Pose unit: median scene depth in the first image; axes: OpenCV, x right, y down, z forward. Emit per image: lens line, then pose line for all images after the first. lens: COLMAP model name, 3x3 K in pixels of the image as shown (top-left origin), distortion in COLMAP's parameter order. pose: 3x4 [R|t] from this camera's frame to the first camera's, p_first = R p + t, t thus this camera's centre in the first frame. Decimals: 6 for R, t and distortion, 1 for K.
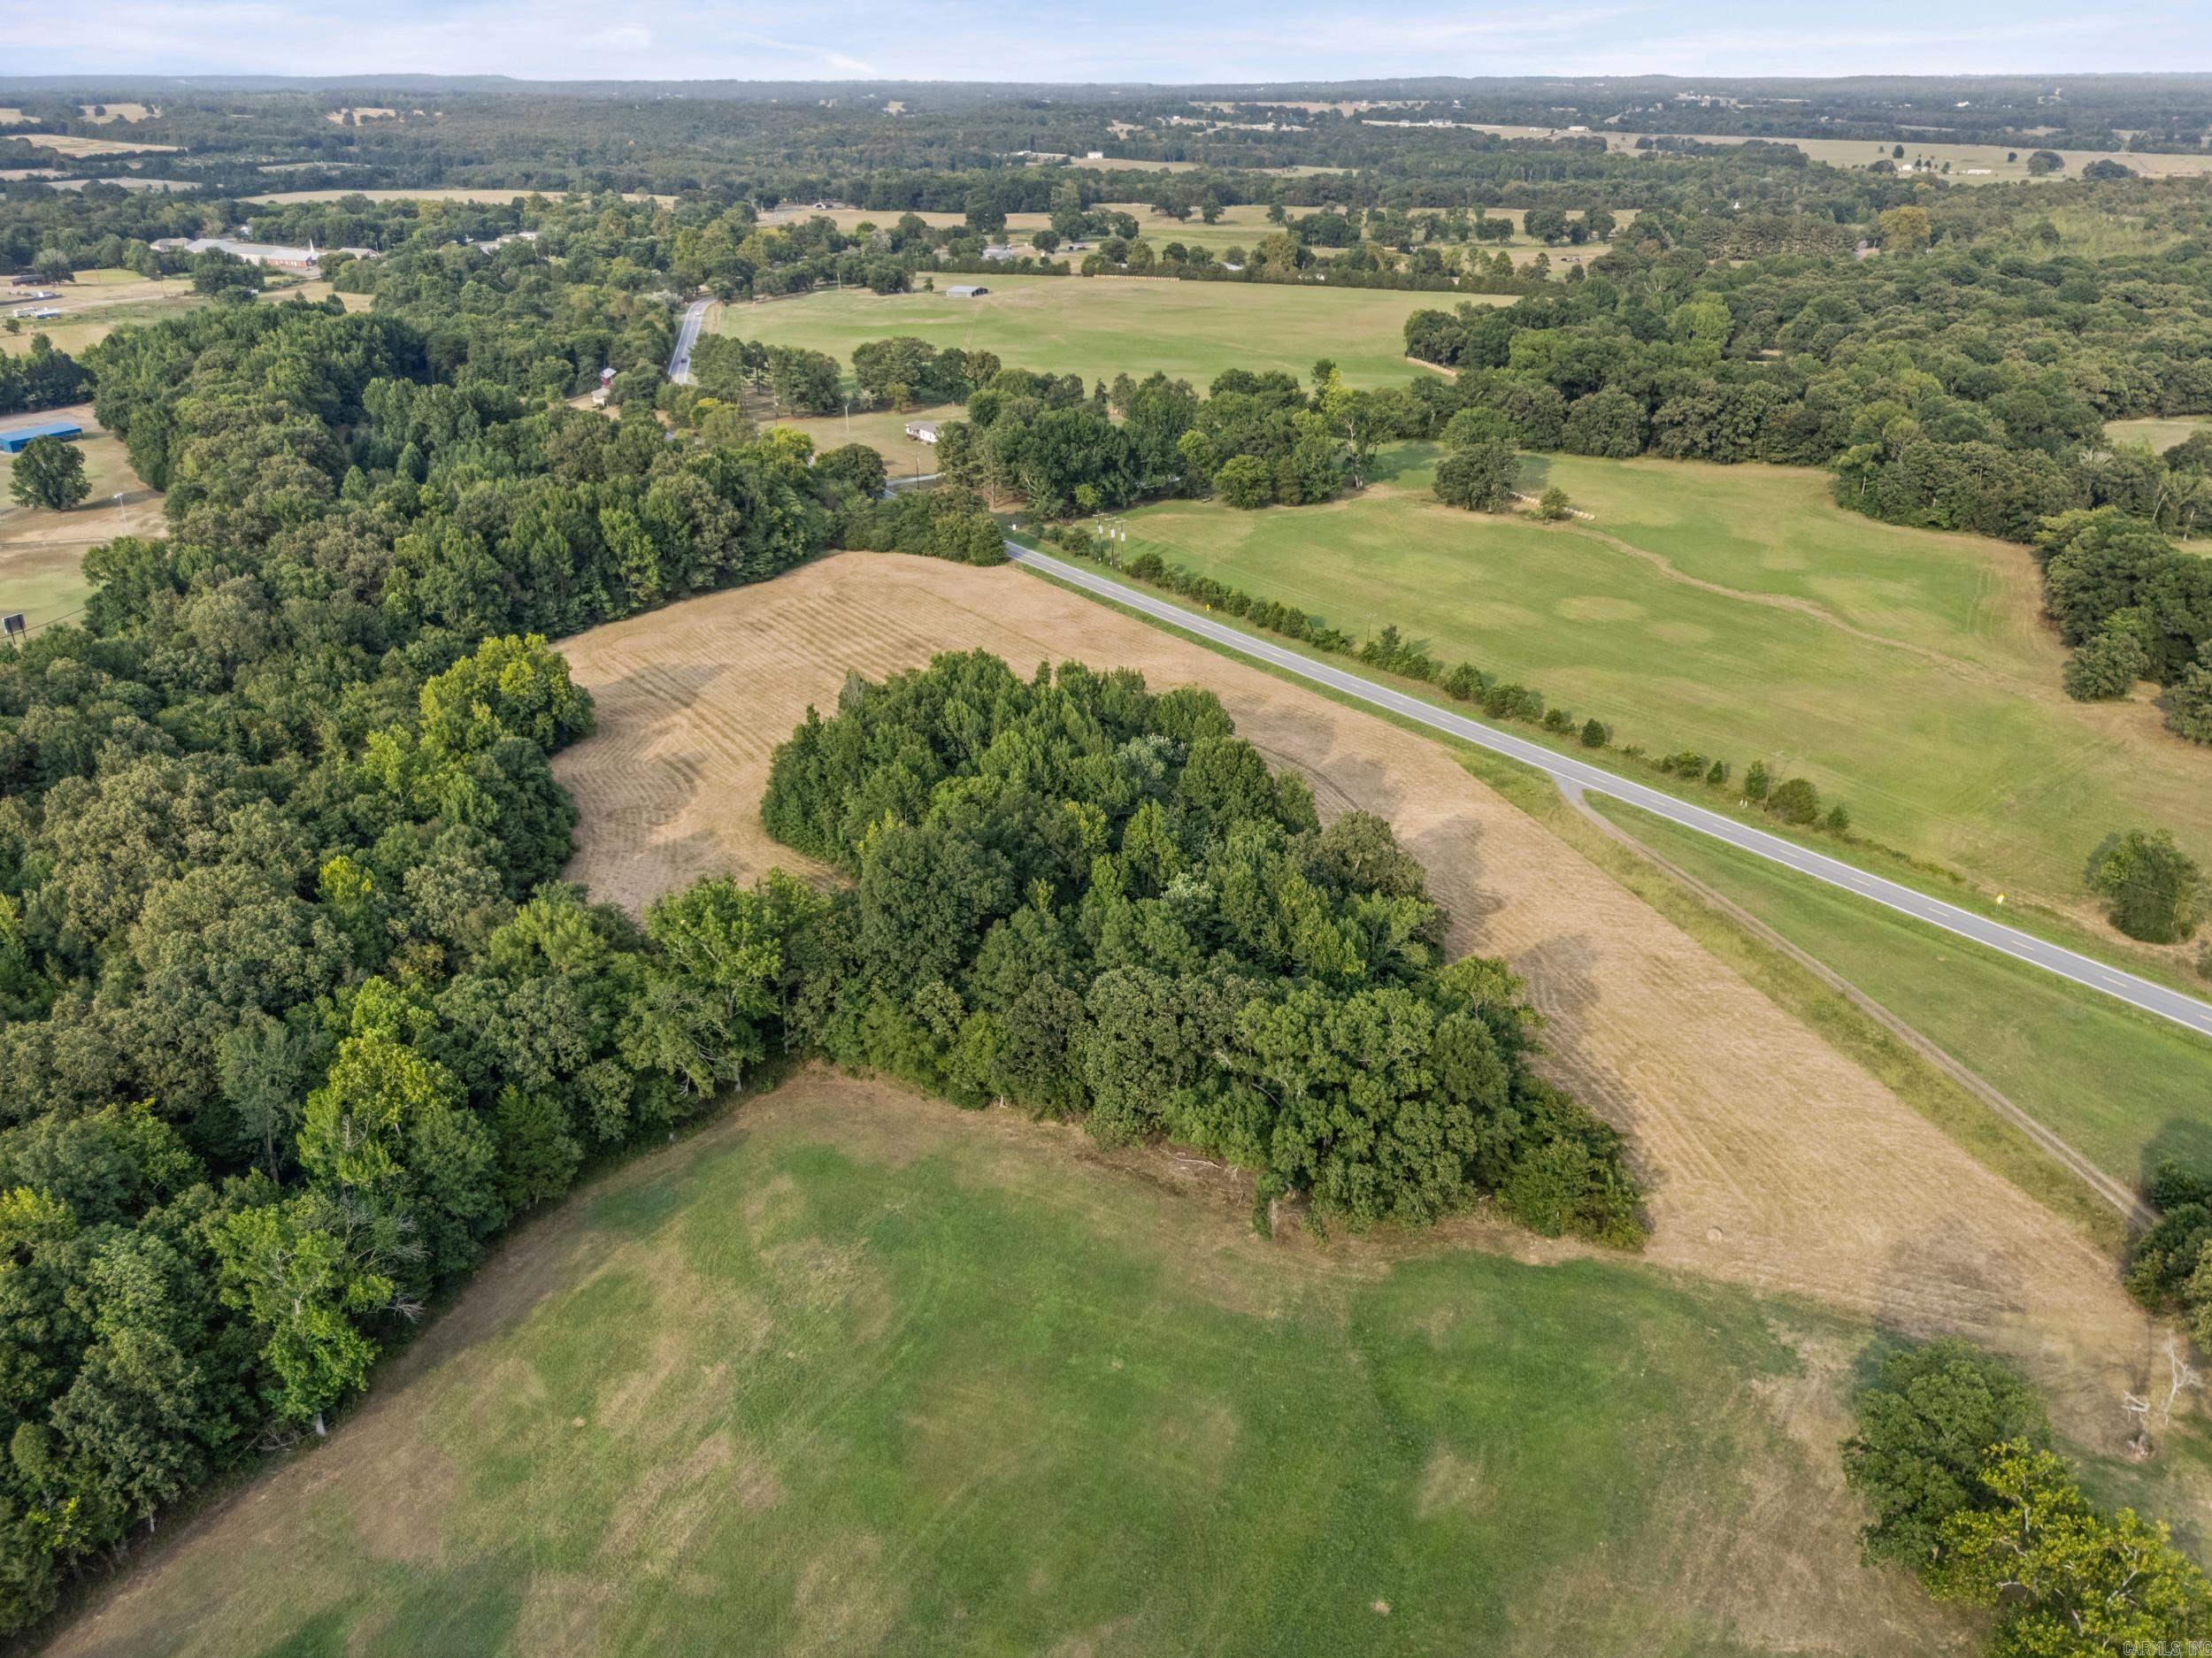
lens RADIAL K [[1669.1, 0, 1097.5], [0, 1669.1, 838.8], [0, 0, 1]] dist [0.059434, -0.050217]
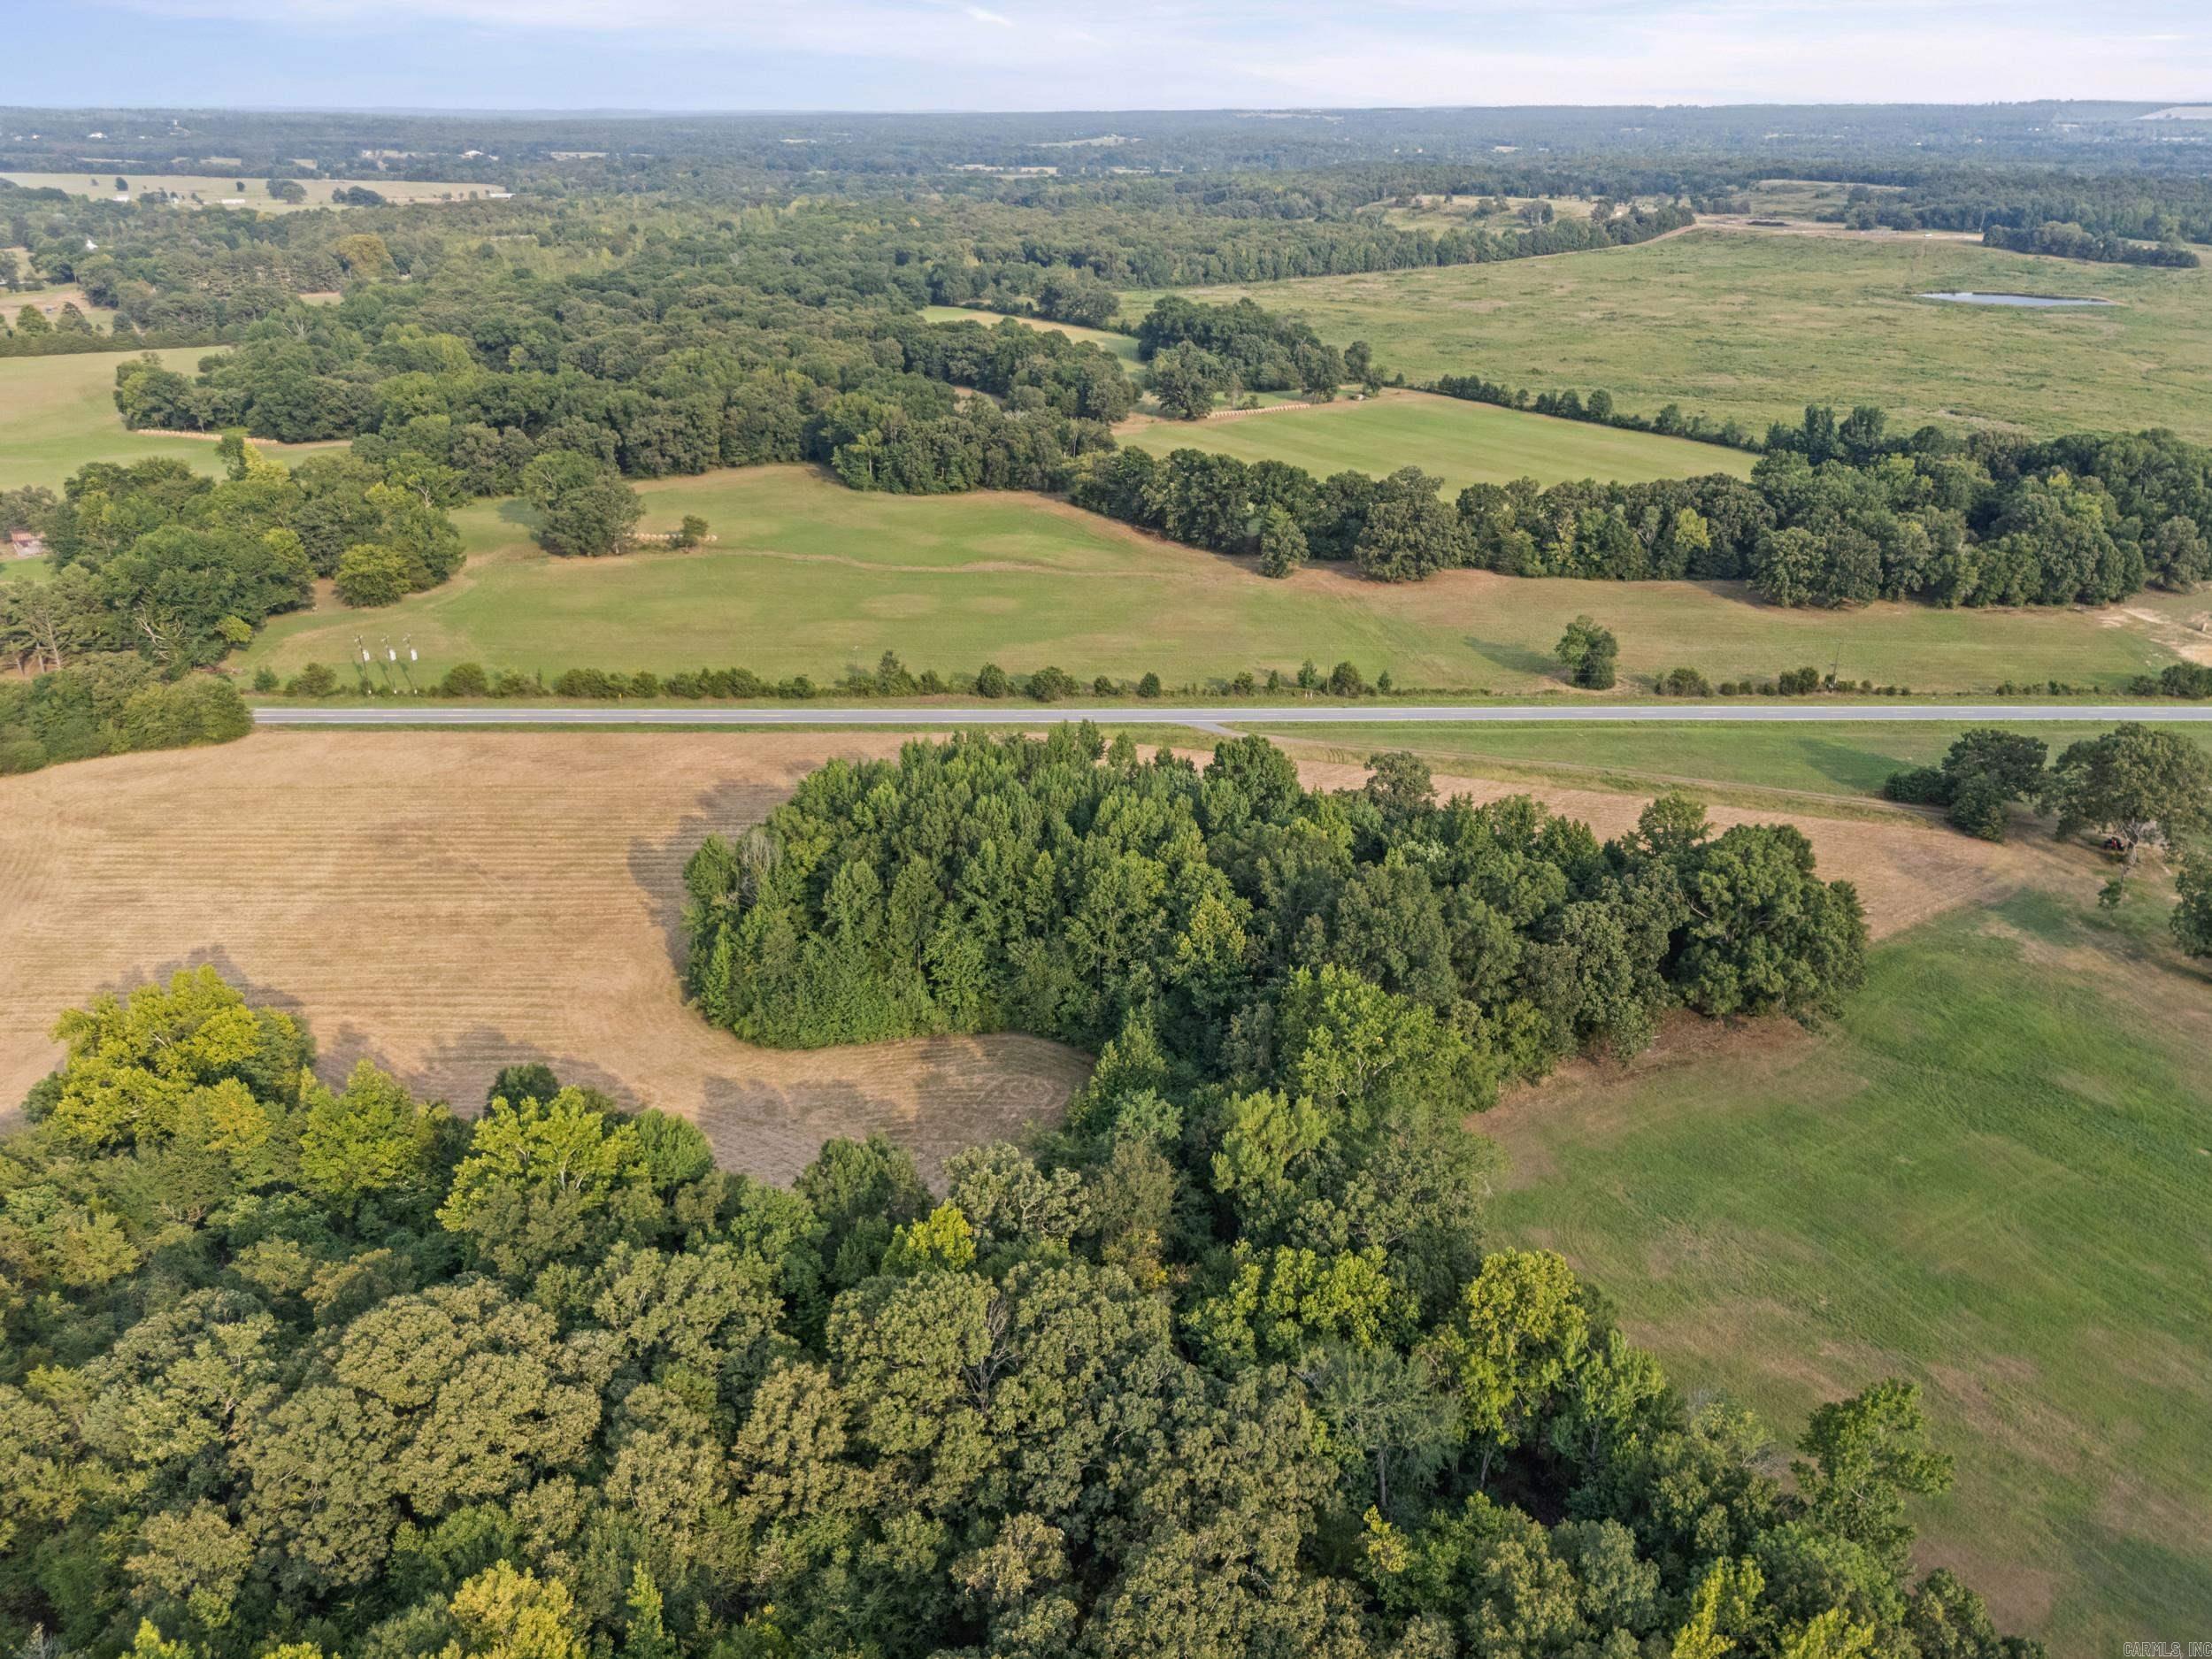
lens RADIAL K [[1669.1, 0, 1092.1], [0, 1669.1, 843.1], [0, 0, 1]] dist [0.059434, -0.050217]
pose [[0.571609, -0.327933, 0.752146, -0.465583], [0.338212, 0.929334, 0.148156, -0.110169], [-0.747580, 0.169698, 0.642127, 0.250844]]
